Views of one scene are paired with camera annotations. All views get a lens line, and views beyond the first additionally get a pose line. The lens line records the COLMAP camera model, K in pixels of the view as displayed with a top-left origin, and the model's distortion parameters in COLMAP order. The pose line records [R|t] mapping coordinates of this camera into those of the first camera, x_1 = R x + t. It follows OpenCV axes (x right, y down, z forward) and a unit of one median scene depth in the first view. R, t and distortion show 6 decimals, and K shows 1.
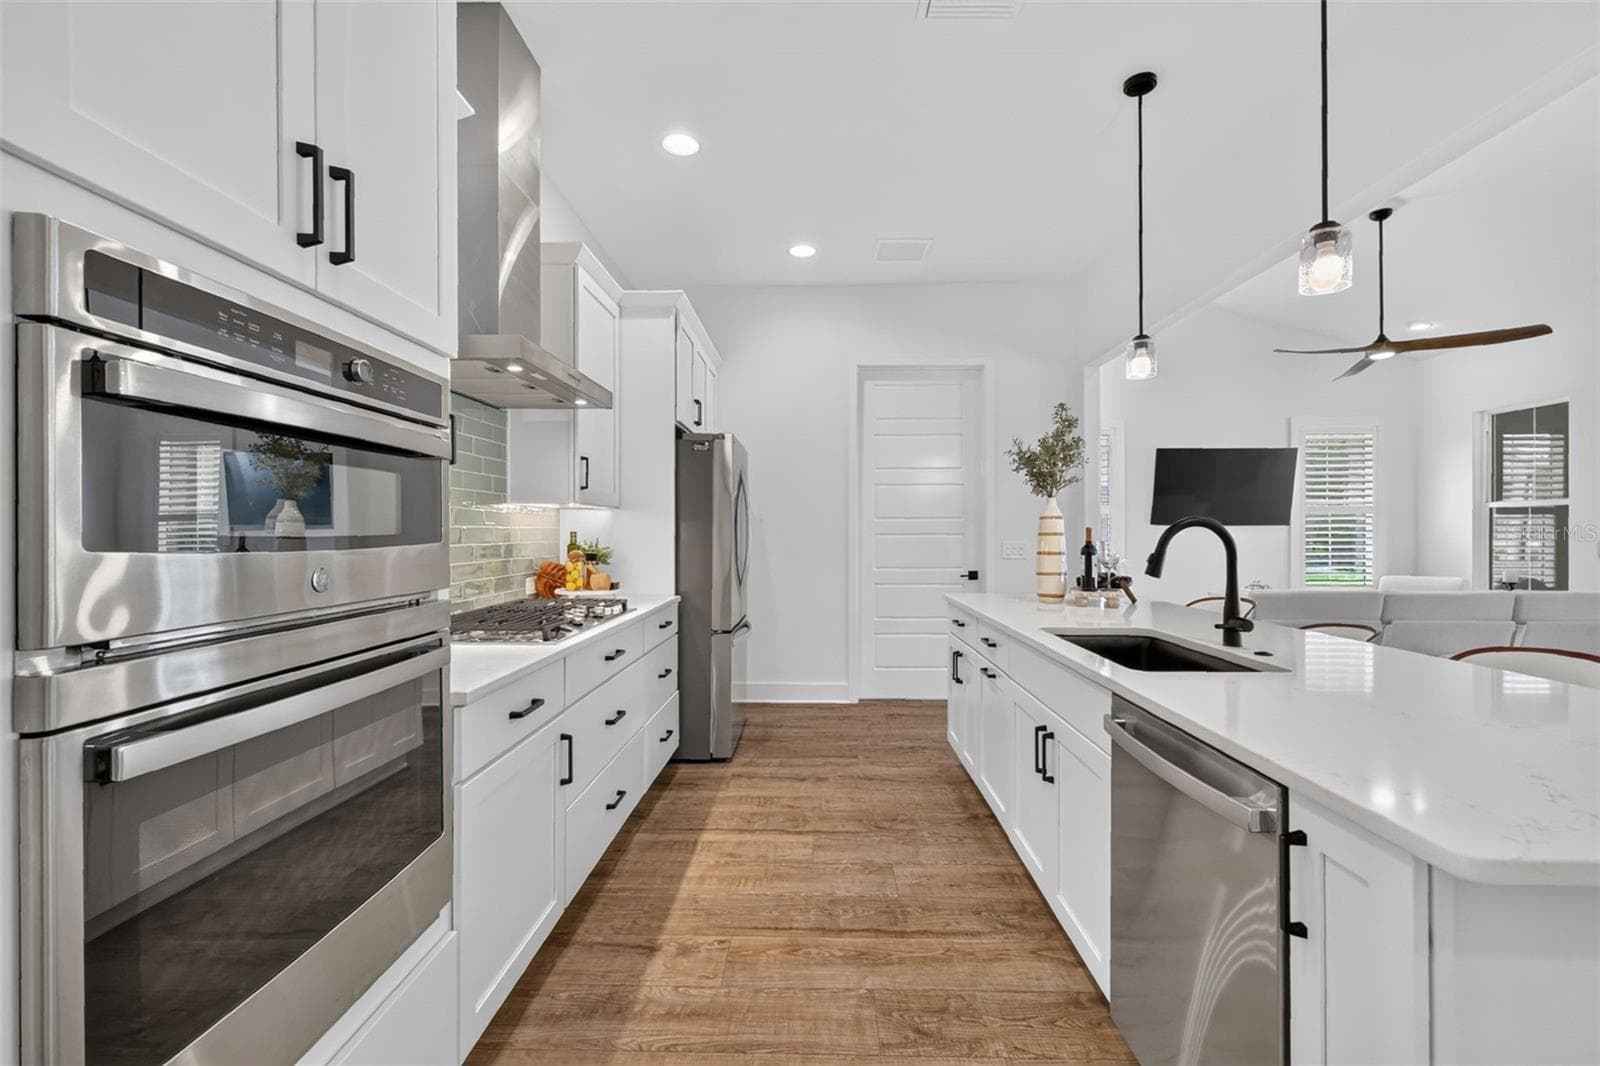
lens RADIAL K [[699.9, 0, 796.9], [0, 699.9, 529.0], [0, 0, 1]] dist [-0.001673, -0.000358]
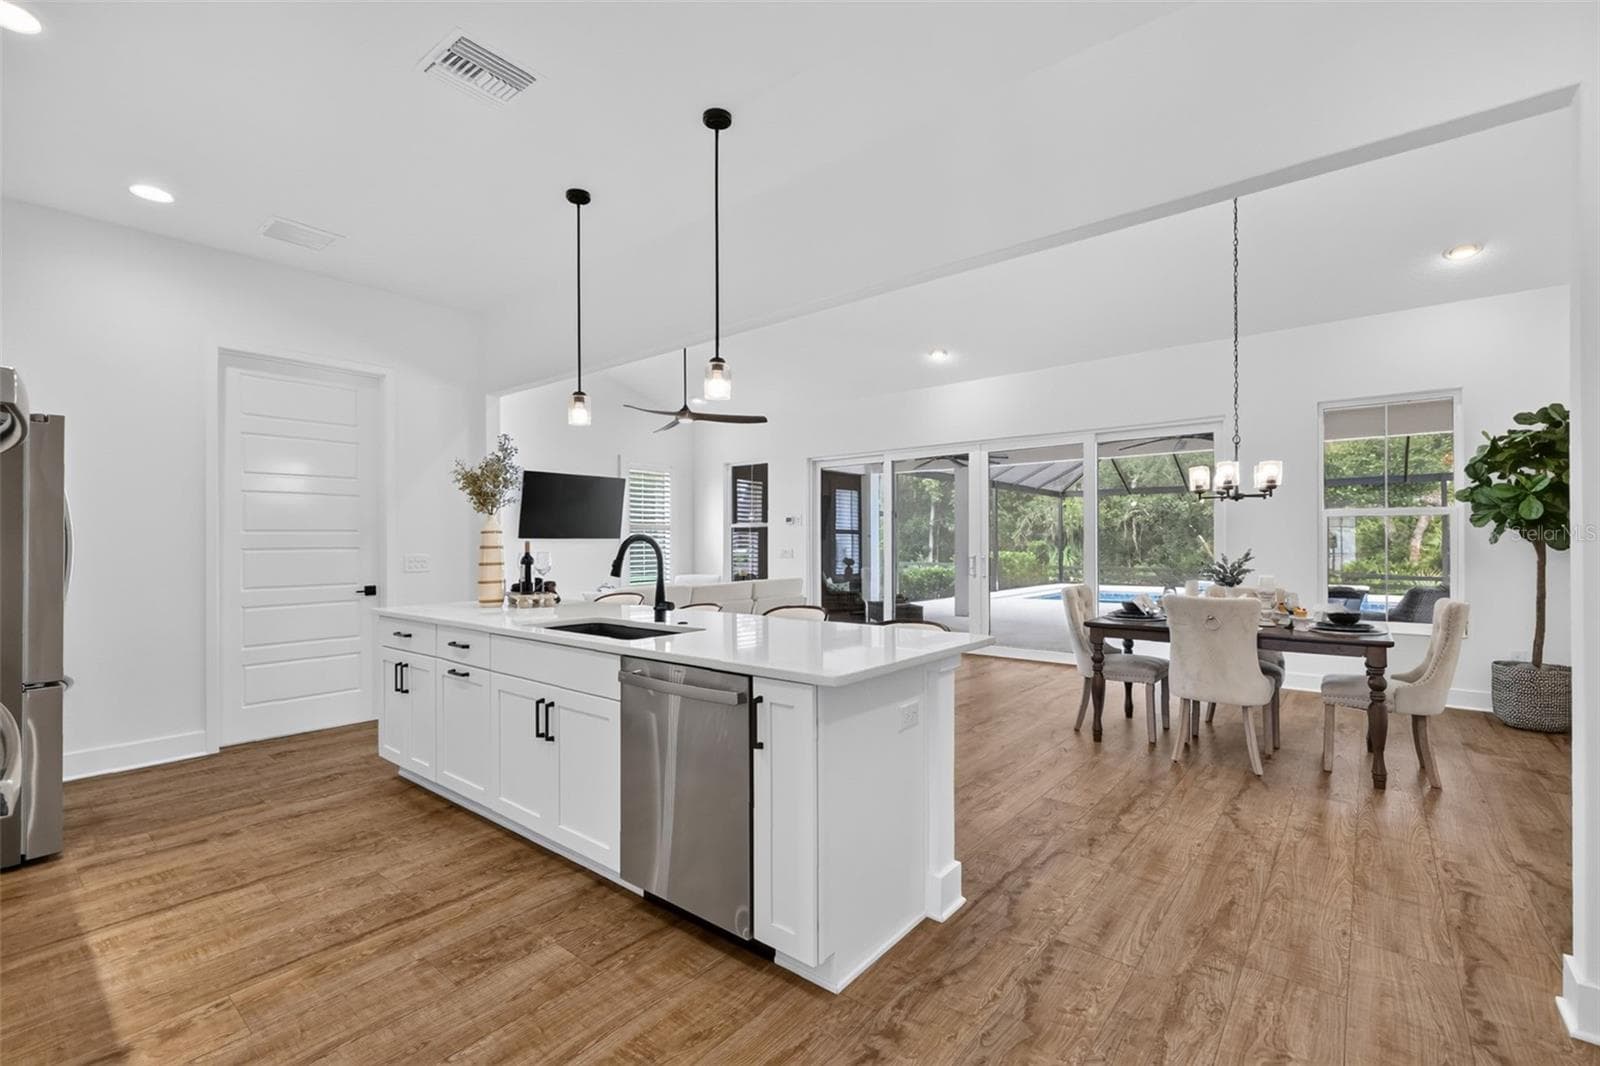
lens RADIAL K [[697.9, 0, 806.6], [0, 697.9, 538.1], [0, 0, 1]] dist [-0.000088, -0.000070]
pose [[0.605227, 0.002309, 0.796050, -0.262683], [0.002152, 0.999987, -0.004537, -0.001466], [-0.796050, 0.004459, 0.605214, -0.103410]]
